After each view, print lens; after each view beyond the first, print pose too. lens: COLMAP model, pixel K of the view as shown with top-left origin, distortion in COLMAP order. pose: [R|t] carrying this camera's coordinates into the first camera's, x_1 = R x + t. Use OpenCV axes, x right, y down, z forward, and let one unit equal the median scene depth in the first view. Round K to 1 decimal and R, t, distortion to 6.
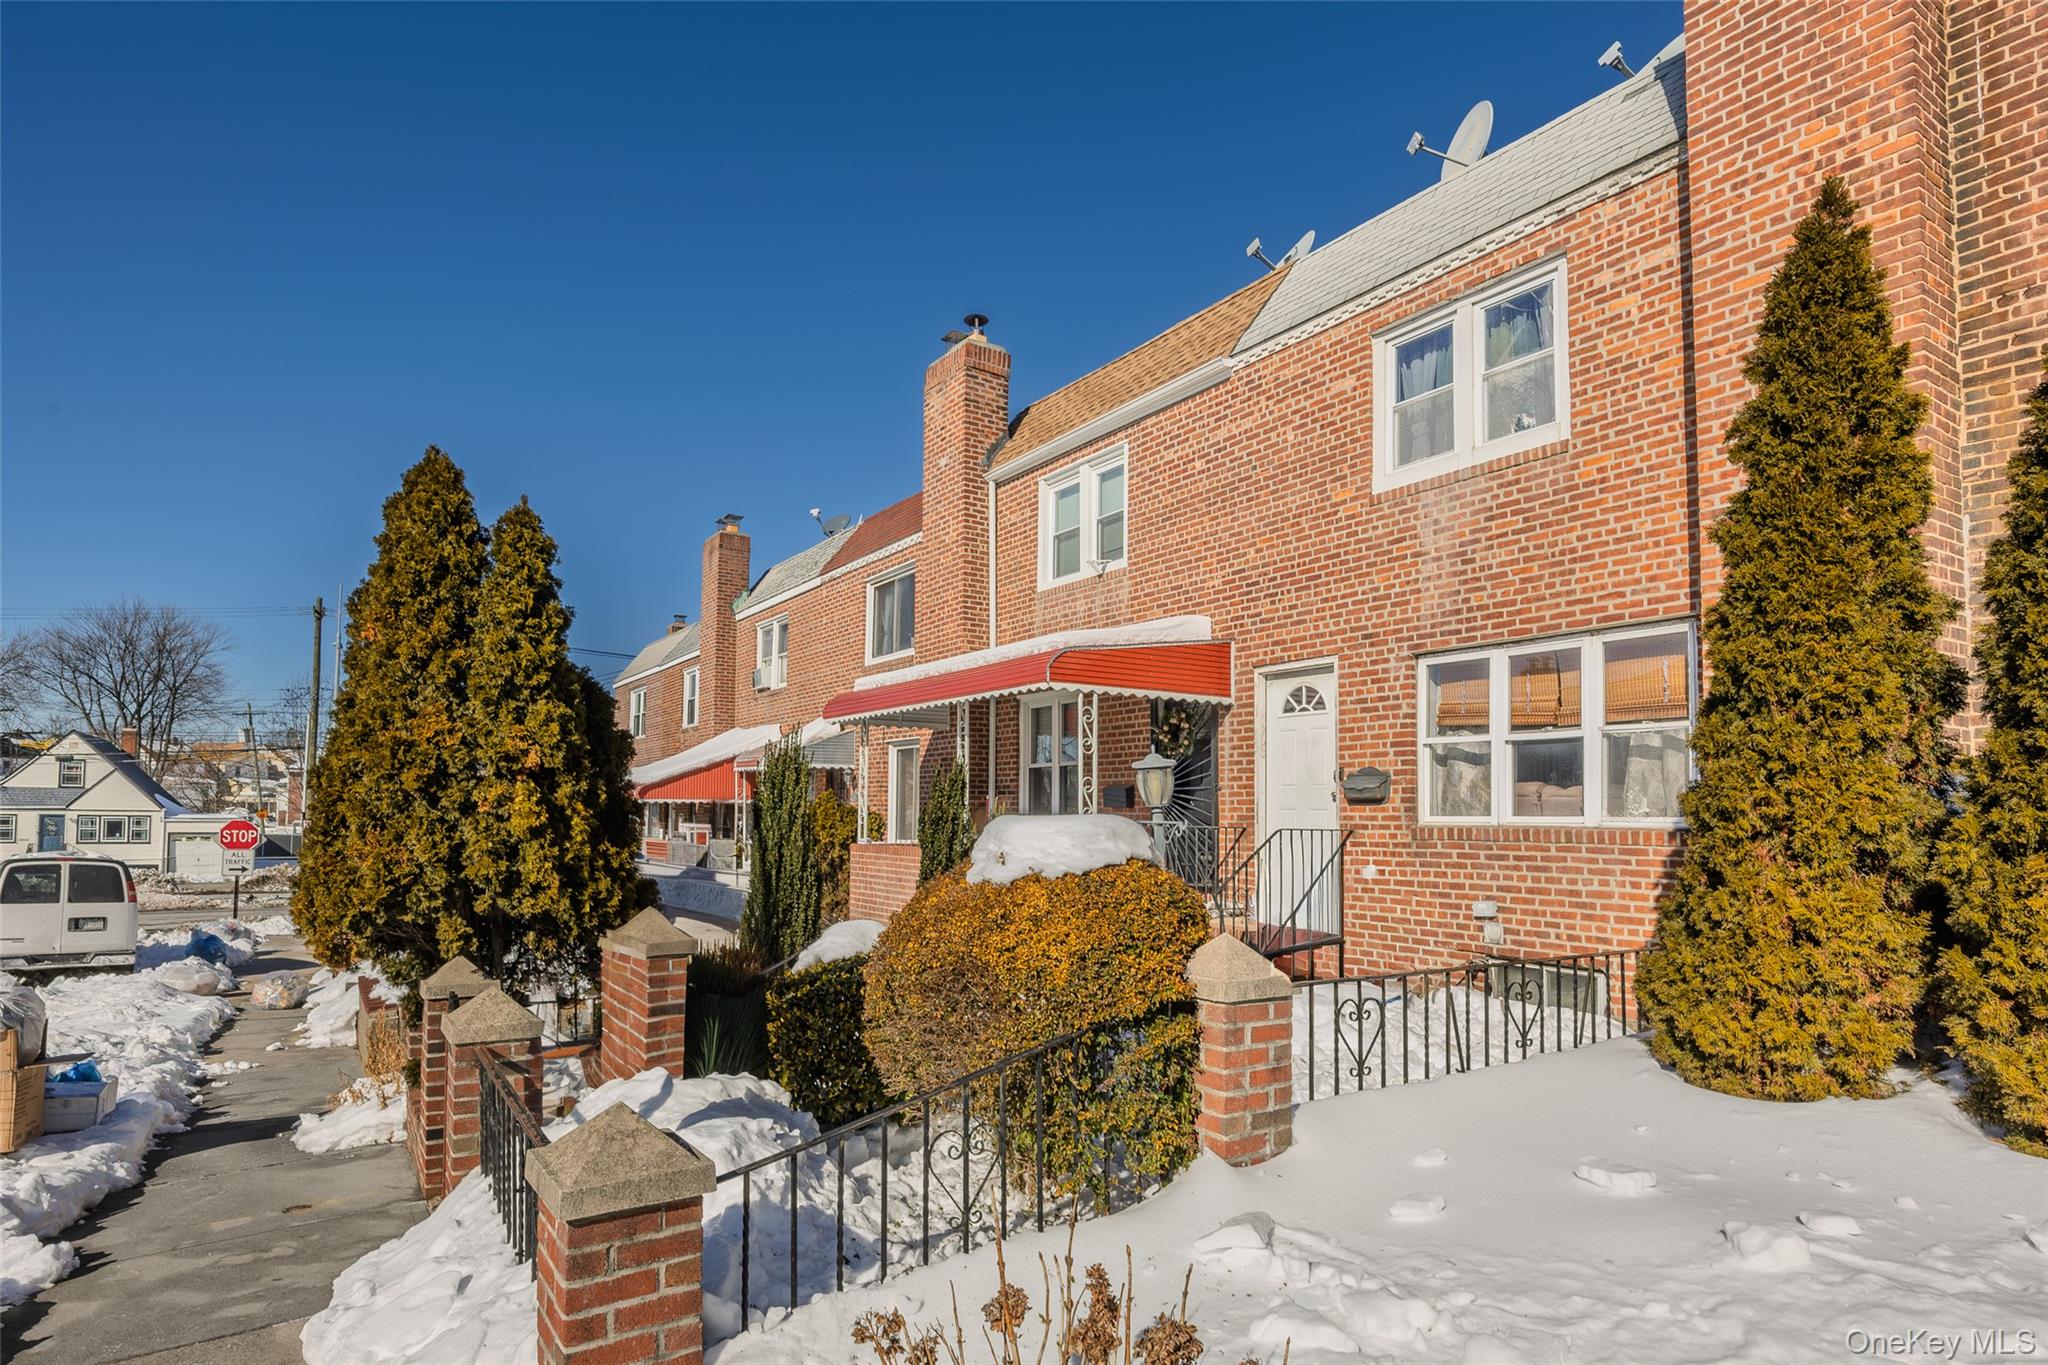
lens RADIAL K [[1083.6, 0, 1023.0], [0, 1083.6, 671.4], [0, 0, 1]] dist [0.001099, -0.000297]
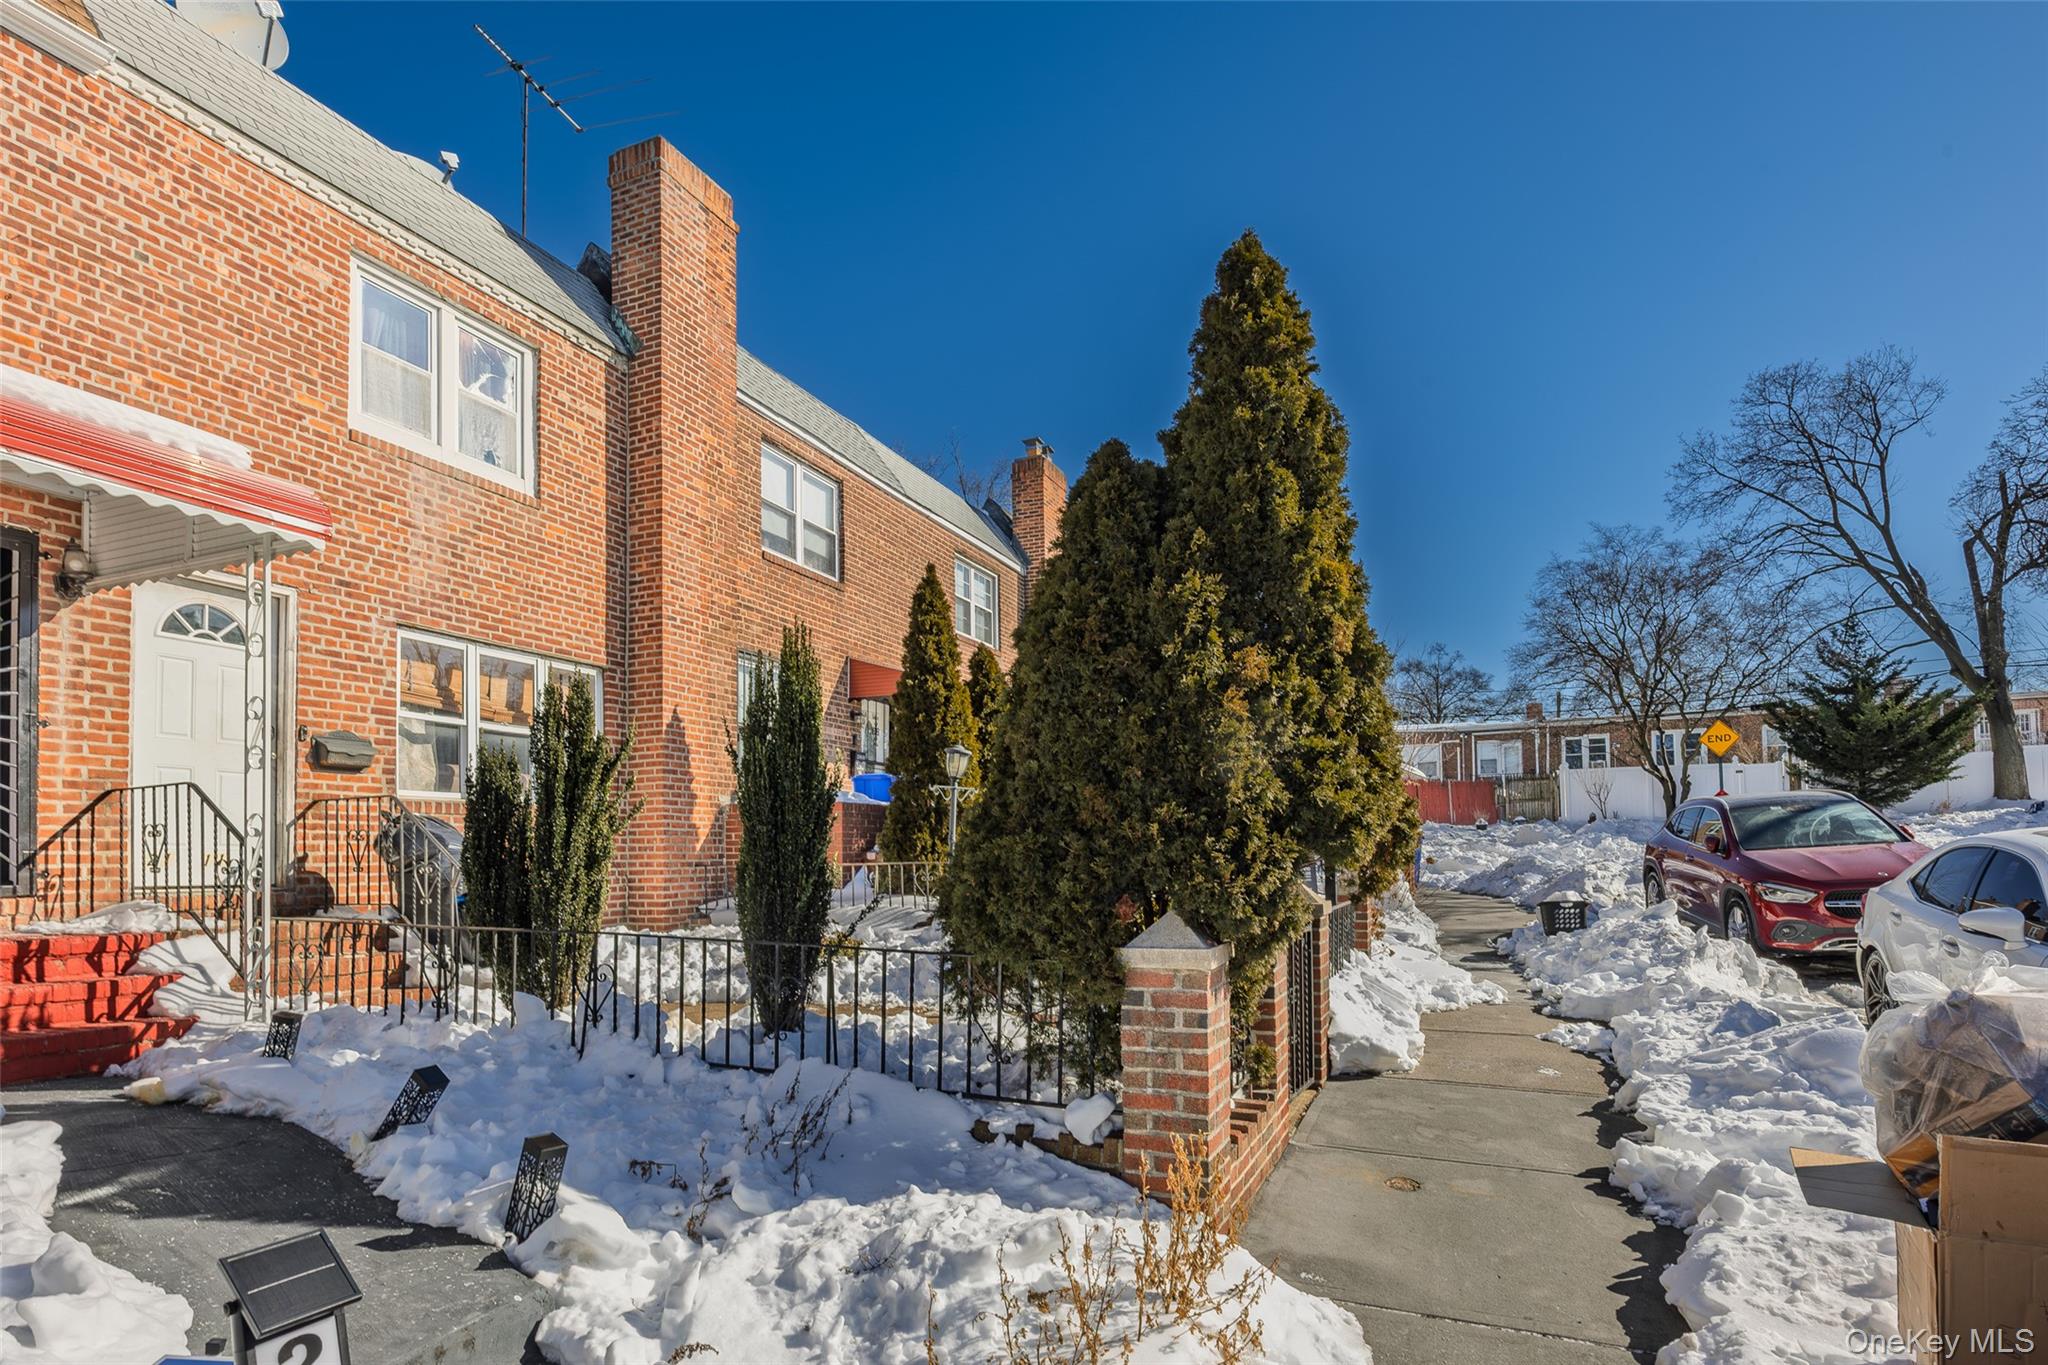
lens RADIAL K [[1054.9, 0, 1021.8], [0, 1054.9, 690.4], [0, 0, 1]] dist [0.001268, 0.000164]
pose [[-0.538921, 0.133658, 0.831685, -0.711710], [-0.106581, 0.968577, -0.224721, 0.194404], [-0.835586, -0.209748, -0.507741, 0.997664]]
